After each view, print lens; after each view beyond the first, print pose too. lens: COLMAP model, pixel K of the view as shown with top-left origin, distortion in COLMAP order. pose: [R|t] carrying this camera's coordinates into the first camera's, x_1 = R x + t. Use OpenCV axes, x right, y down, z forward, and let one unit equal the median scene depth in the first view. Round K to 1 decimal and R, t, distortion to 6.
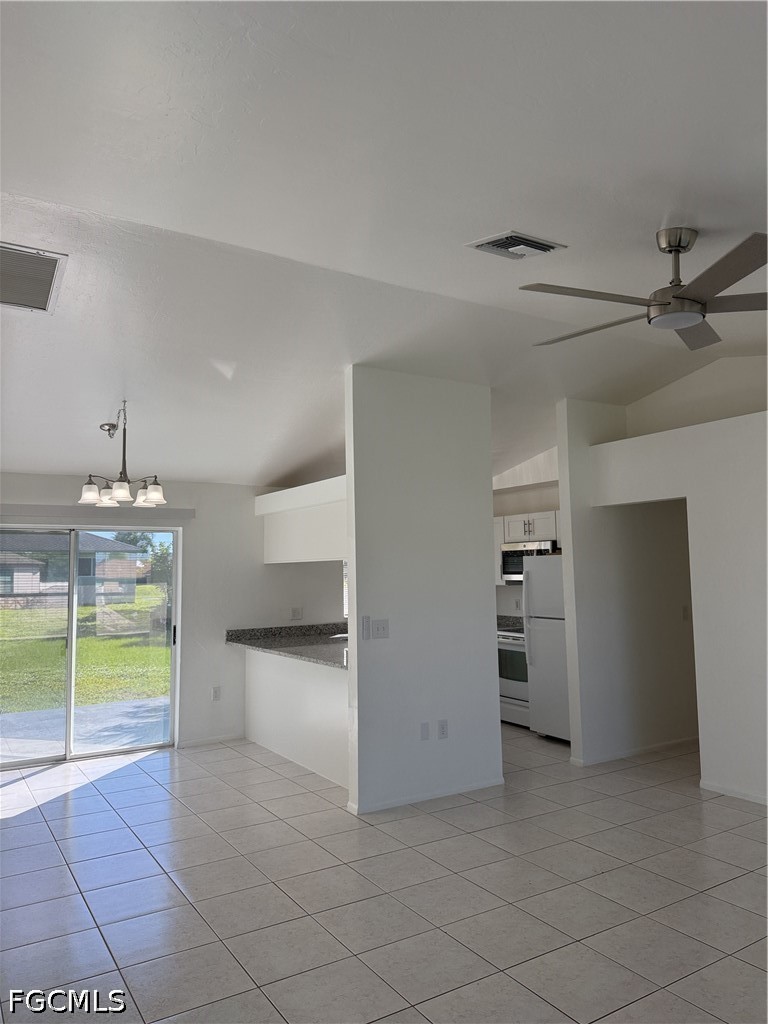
lens RADIAL K [[714.5, 0, 384.0], [0, 714.5, 512.0], [0, 0, 1]] dist [0.073715, -0.108857]
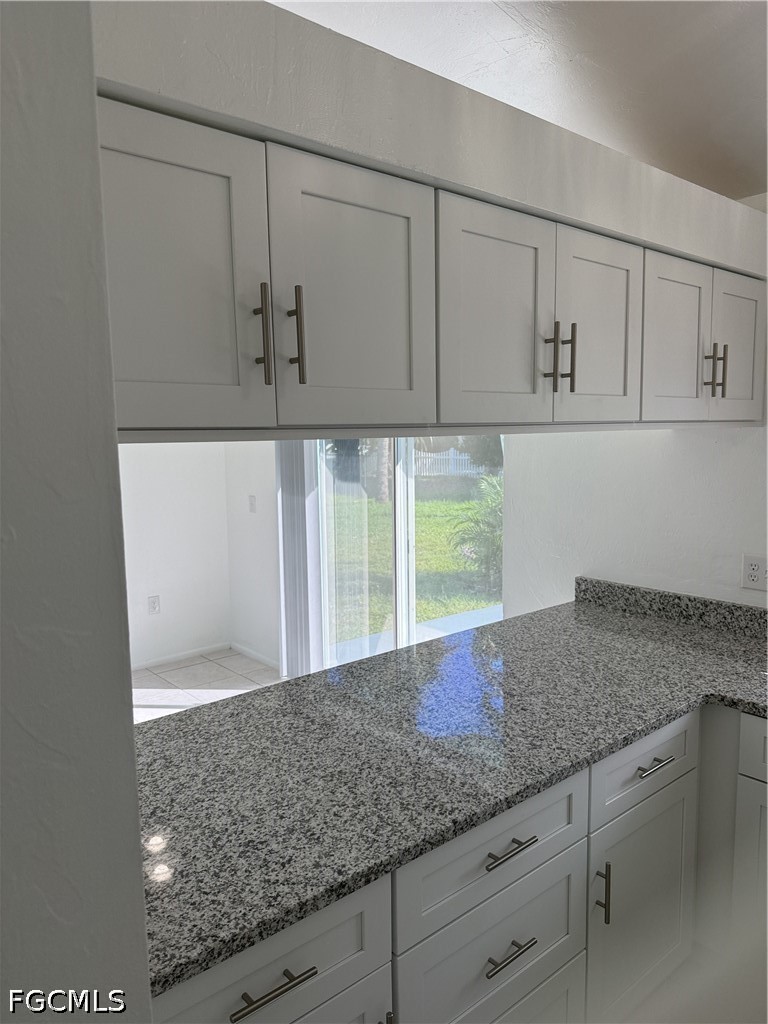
lens RADIAL K [[714.5, 0, 384.0], [0, 714.5, 512.0], [0, 0, 1]] dist [0.073715, -0.108857]
pose [[0.134975, 0.128240, -0.982515, 0.201655], [0.103186, 0.984379, 0.142659, 0.046427], [0.985461, -0.120637, 0.119634, 0.823455]]
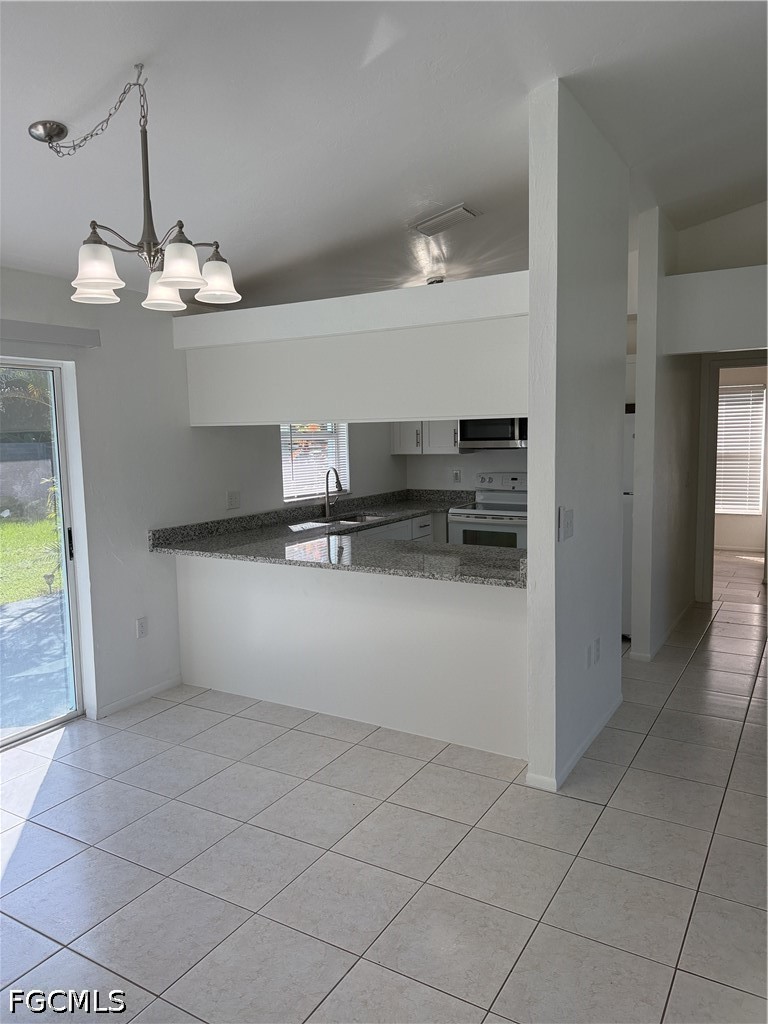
lens RADIAL K [[714.5, 0, 384.0], [0, 714.5, 512.0], [0, 0, 1]] dist [0.073715, -0.108857]
pose [[0.893634, -0.053494, 0.445597, -0.316219], [-0.029499, 0.983723, 0.177255, 0.028086], [-0.447826, -0.171546, 0.877510, 0.344120]]
